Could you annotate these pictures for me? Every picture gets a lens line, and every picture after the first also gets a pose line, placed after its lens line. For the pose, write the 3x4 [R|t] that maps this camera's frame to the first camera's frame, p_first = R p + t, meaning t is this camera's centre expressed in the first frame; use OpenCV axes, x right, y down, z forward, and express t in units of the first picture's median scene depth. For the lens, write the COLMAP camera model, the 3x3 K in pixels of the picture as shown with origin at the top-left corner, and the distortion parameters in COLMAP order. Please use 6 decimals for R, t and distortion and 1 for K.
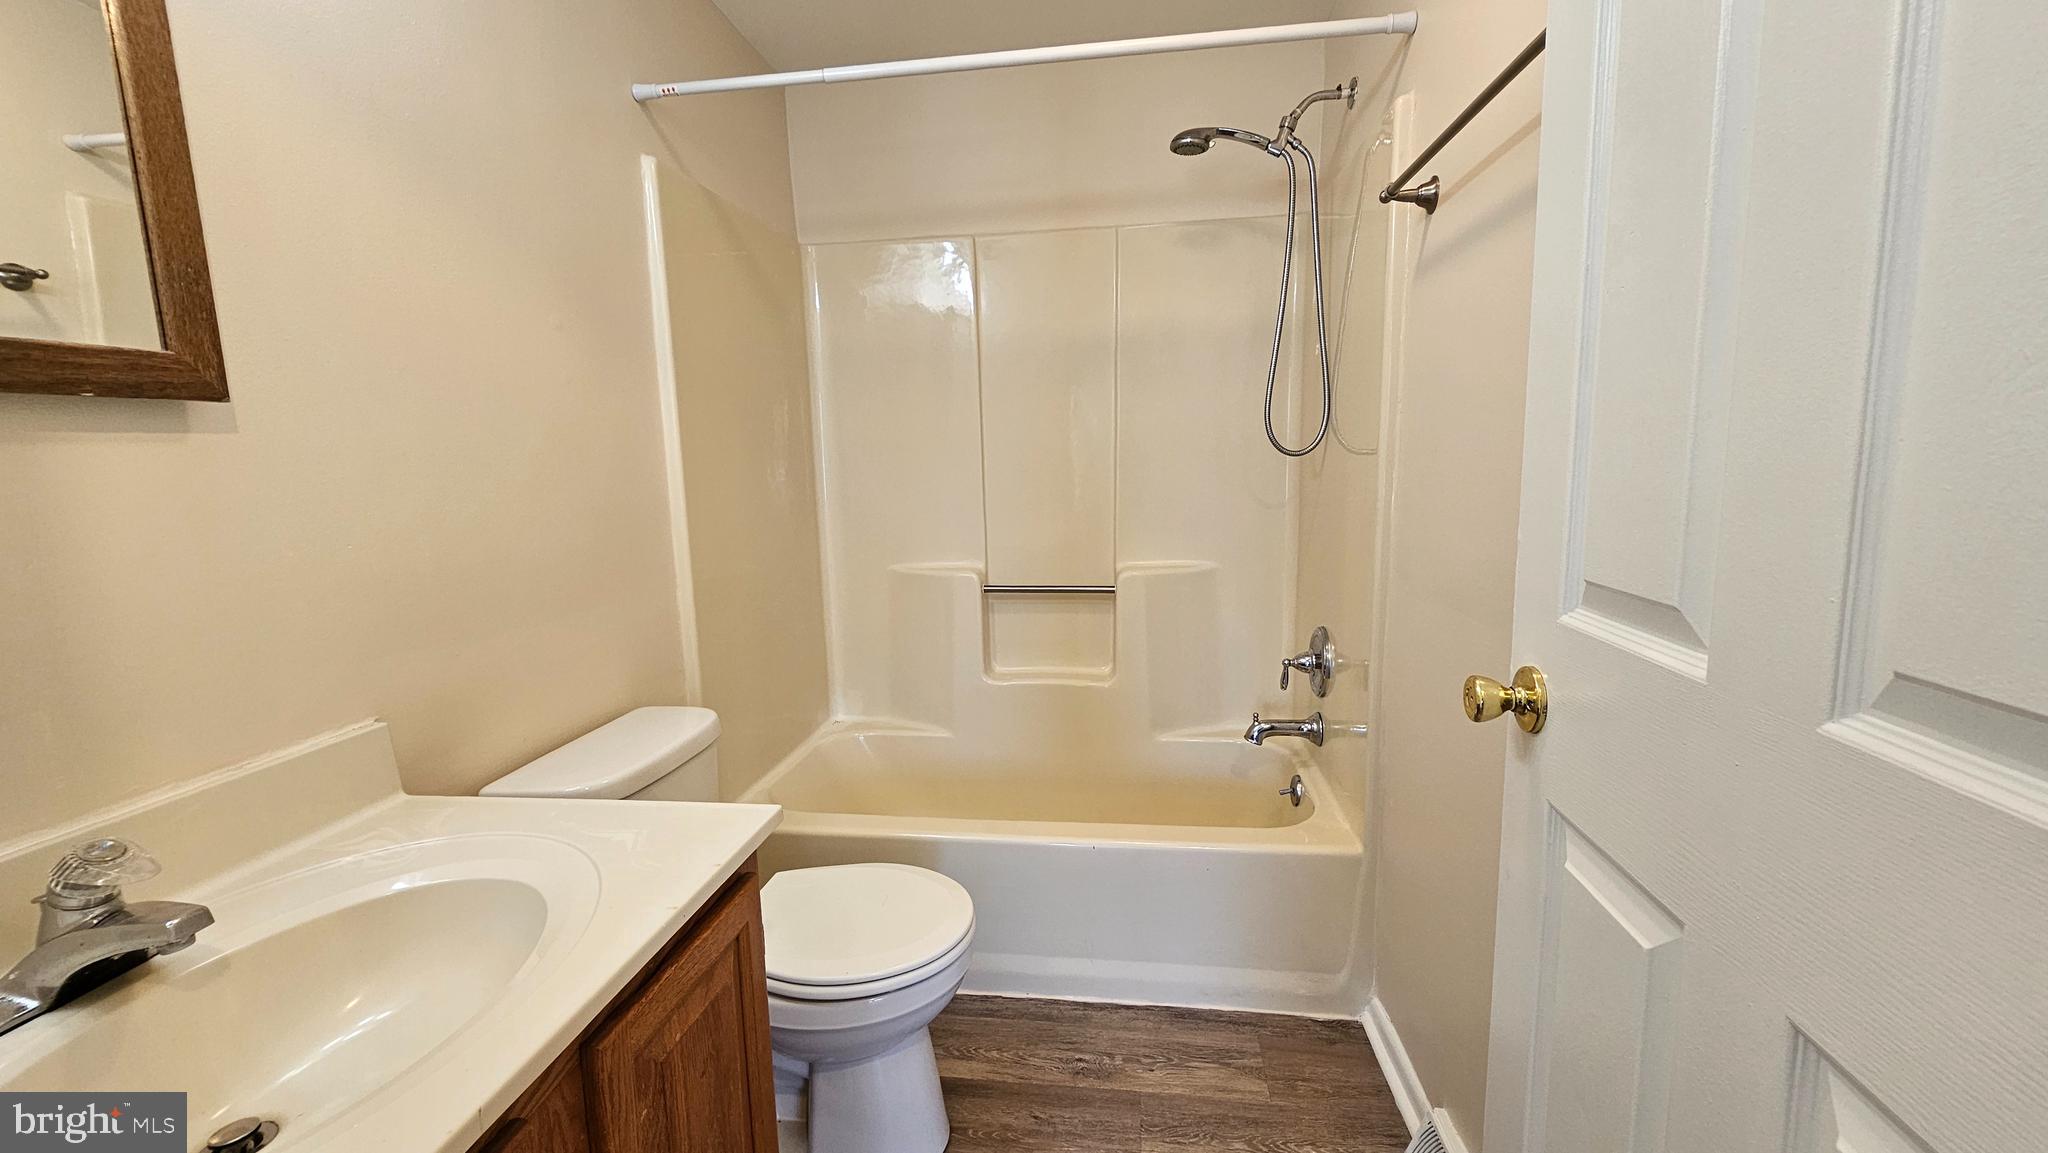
lens RADIAL K [[846.6, 0, 1022.3], [0, 846.6, 573.9], [0, 0, 1]] dist [0.009543, -0.000633]
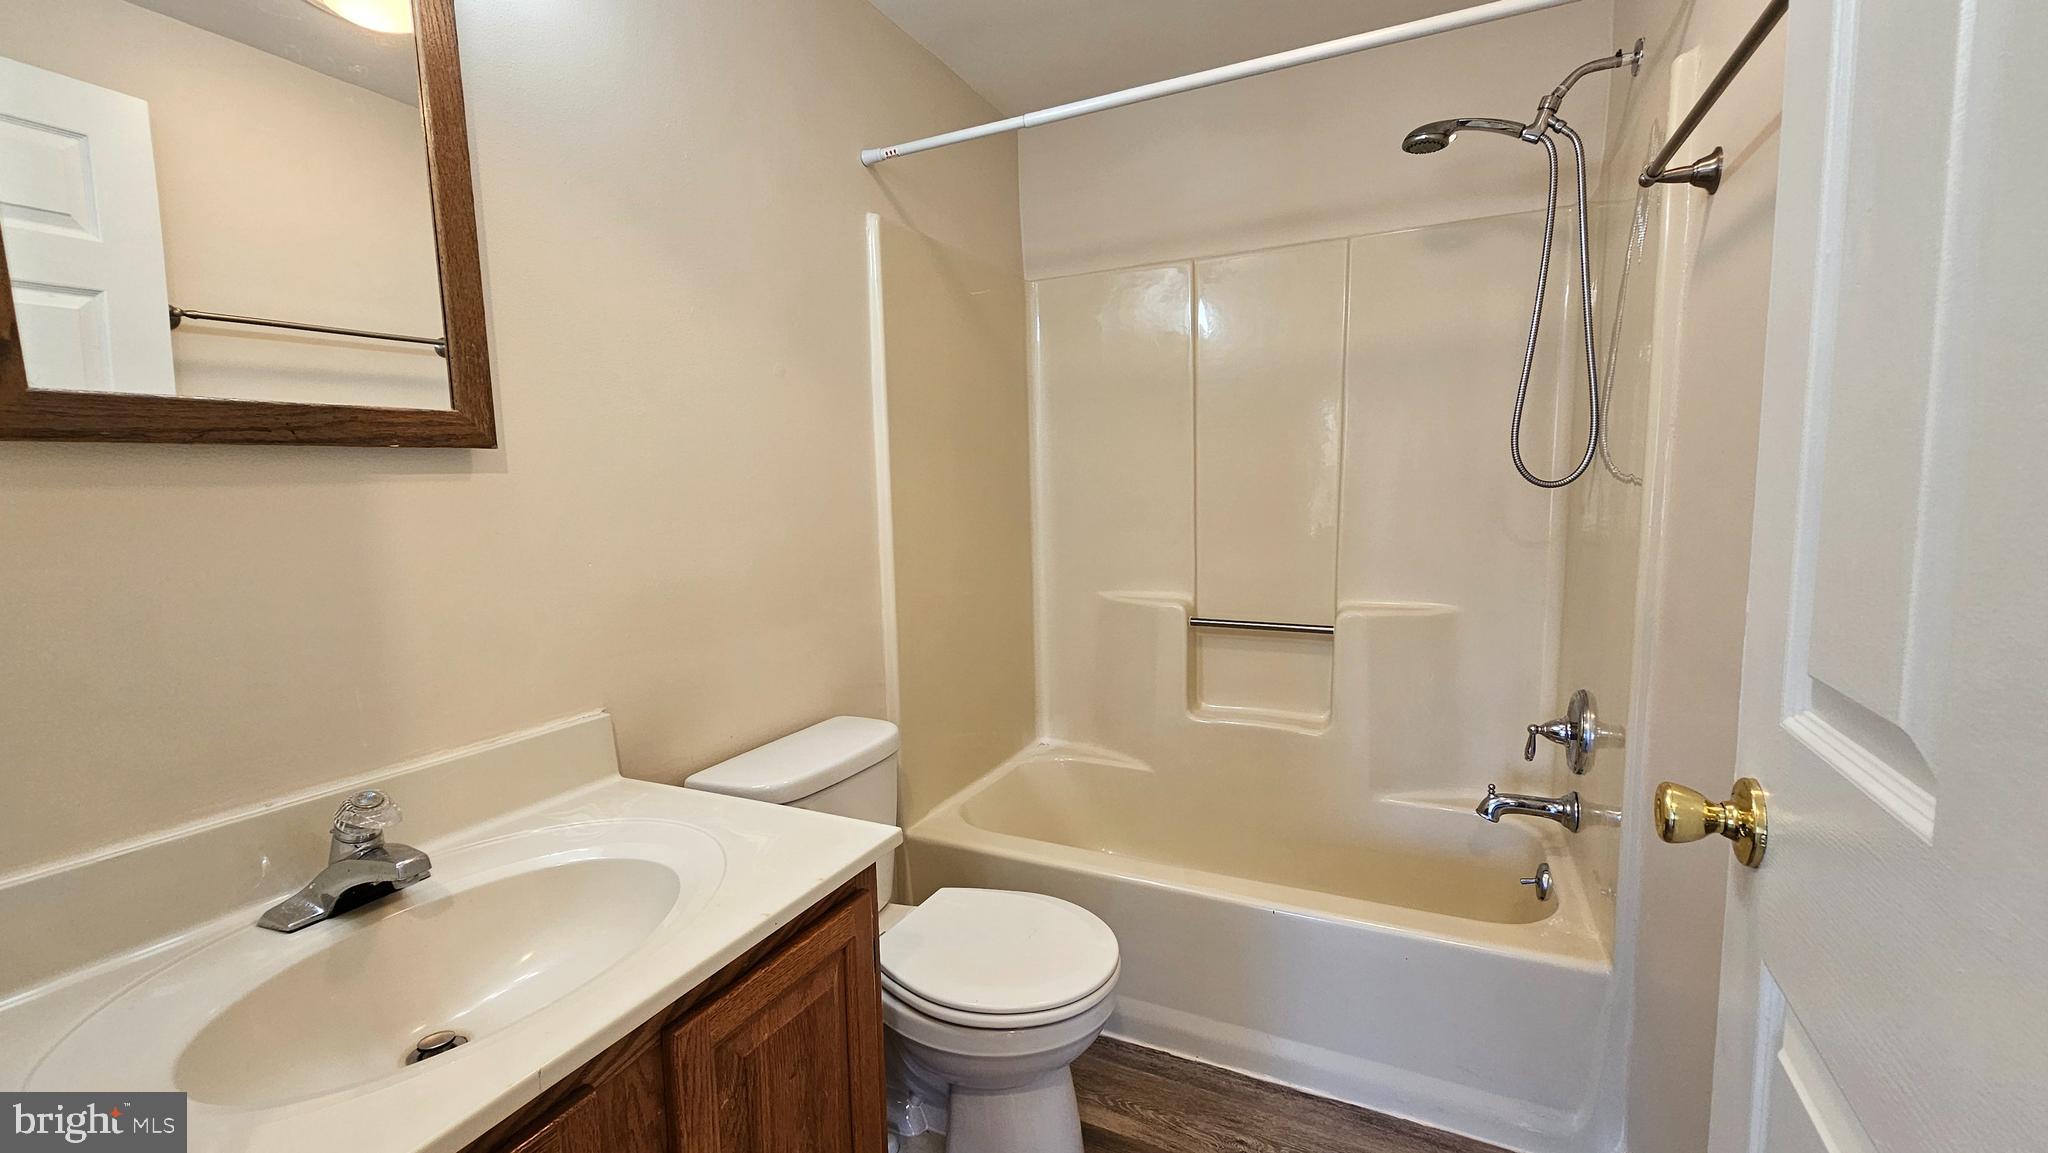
lens RADIAL K [[846.6, 0, 1025.8], [0, 846.6, 575.3], [0, 0, 1]] dist [0.009543, -0.000633]
pose [[0.950143, 0.038089, -0.309481, 0.128393], [-0.045196, 0.998853, -0.015824, -0.020024], [0.308523, 0.029022, 0.950774, 0.038988]]
